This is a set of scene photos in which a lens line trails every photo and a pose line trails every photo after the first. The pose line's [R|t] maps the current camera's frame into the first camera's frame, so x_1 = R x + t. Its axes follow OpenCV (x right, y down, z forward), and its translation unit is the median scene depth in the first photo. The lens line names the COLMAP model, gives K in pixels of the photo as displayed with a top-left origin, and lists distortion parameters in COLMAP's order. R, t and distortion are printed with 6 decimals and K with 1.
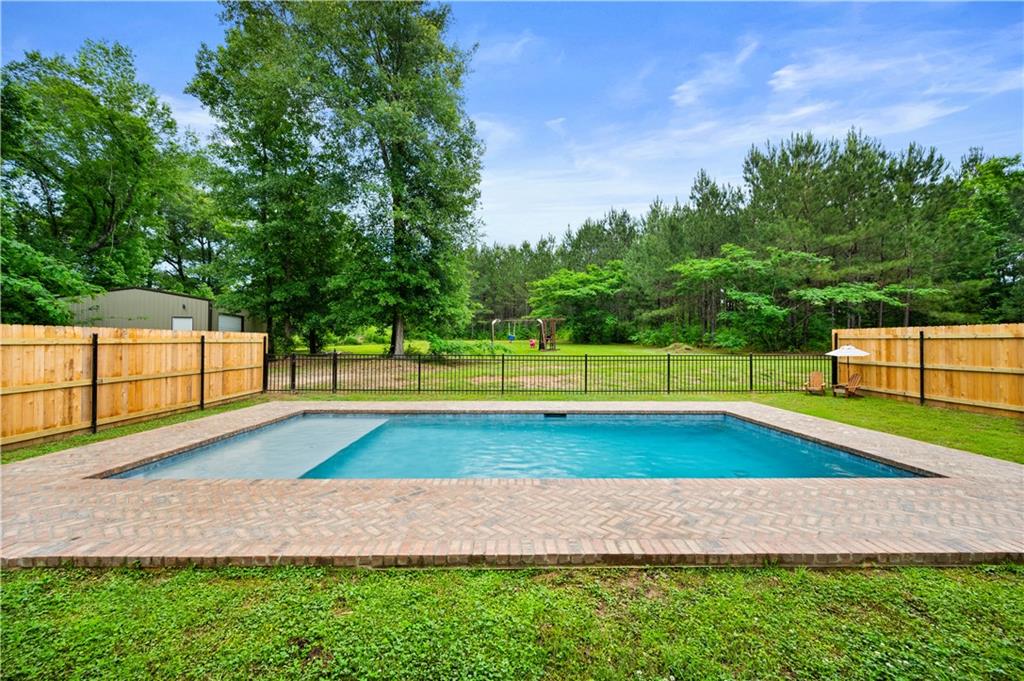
lens RADIAL K [[400.8, 0, 512.0], [0, 400.8, 340.5], [0, 0, 1]] dist [-0.002299, -0.000330]
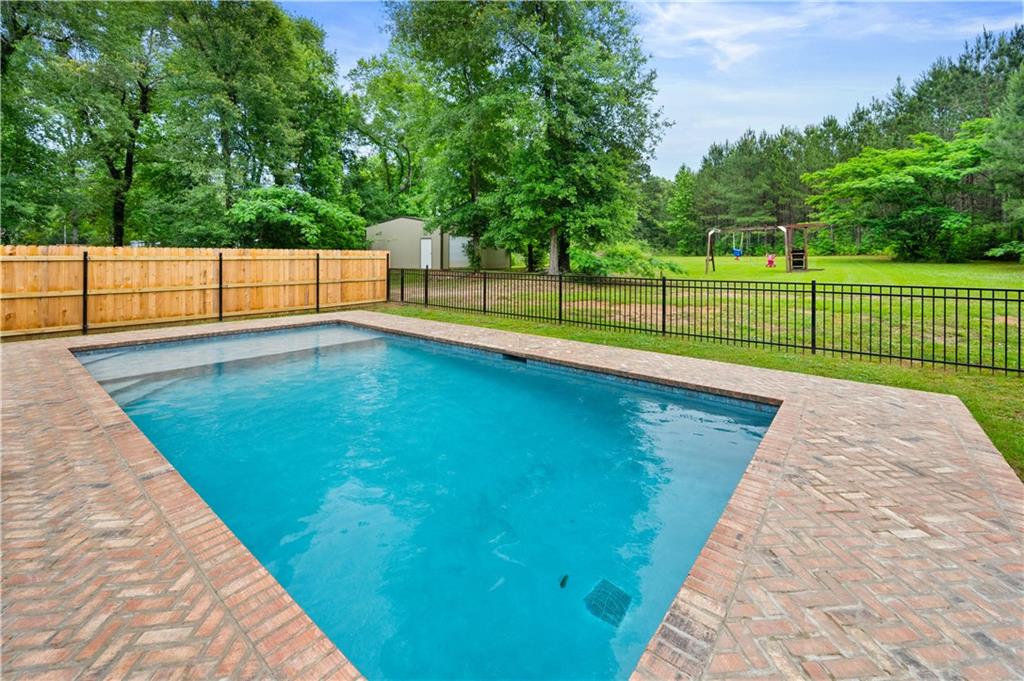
lens RADIAL K [[427.6, 0, 511.9], [0, 427.6, 256.1], [0, 0, 1]] dist [-0.000915, -0.000100]
pose [[0.769922, -0.002950, -0.638131, 0.548663], [0.002185, 0.999996, -0.001987, 0.000379], [0.638134, 0.000136, 0.769925, 0.353241]]
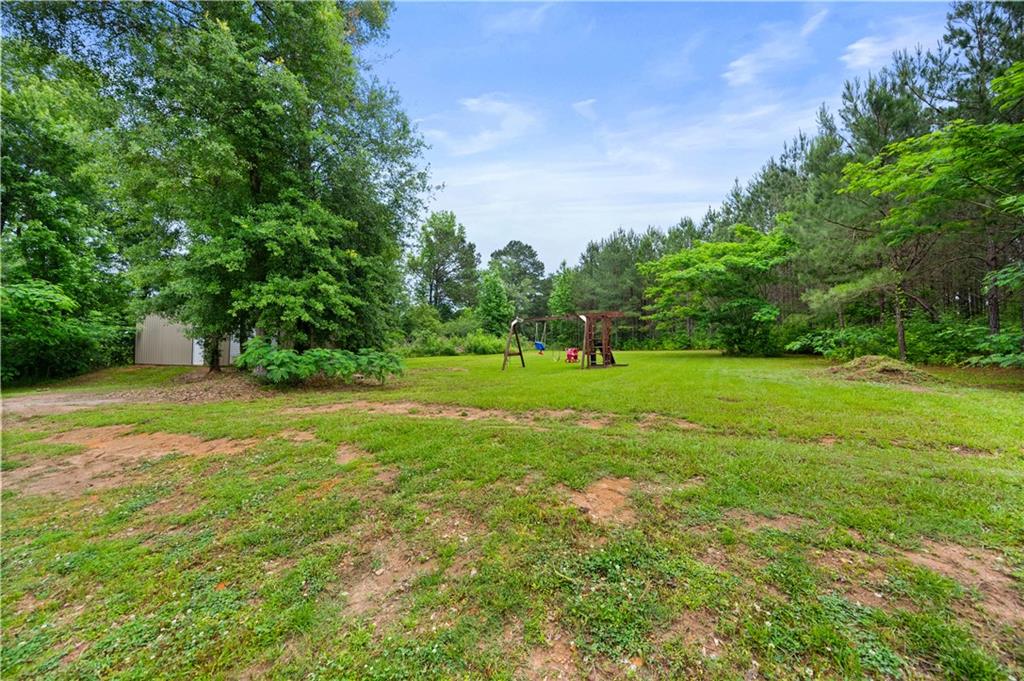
lens RADIAL K [[400.8, 0, 512.0], [0, 400.8, 340.5], [0, 0, 1]] dist [-0.002299, -0.000330]
pose [[0.860715, -0.015619, -0.508847, 0.857497], [0.002277, 0.999637, -0.026832, 0.004569], [0.509081, 0.021936, 0.860439, 1.265211]]
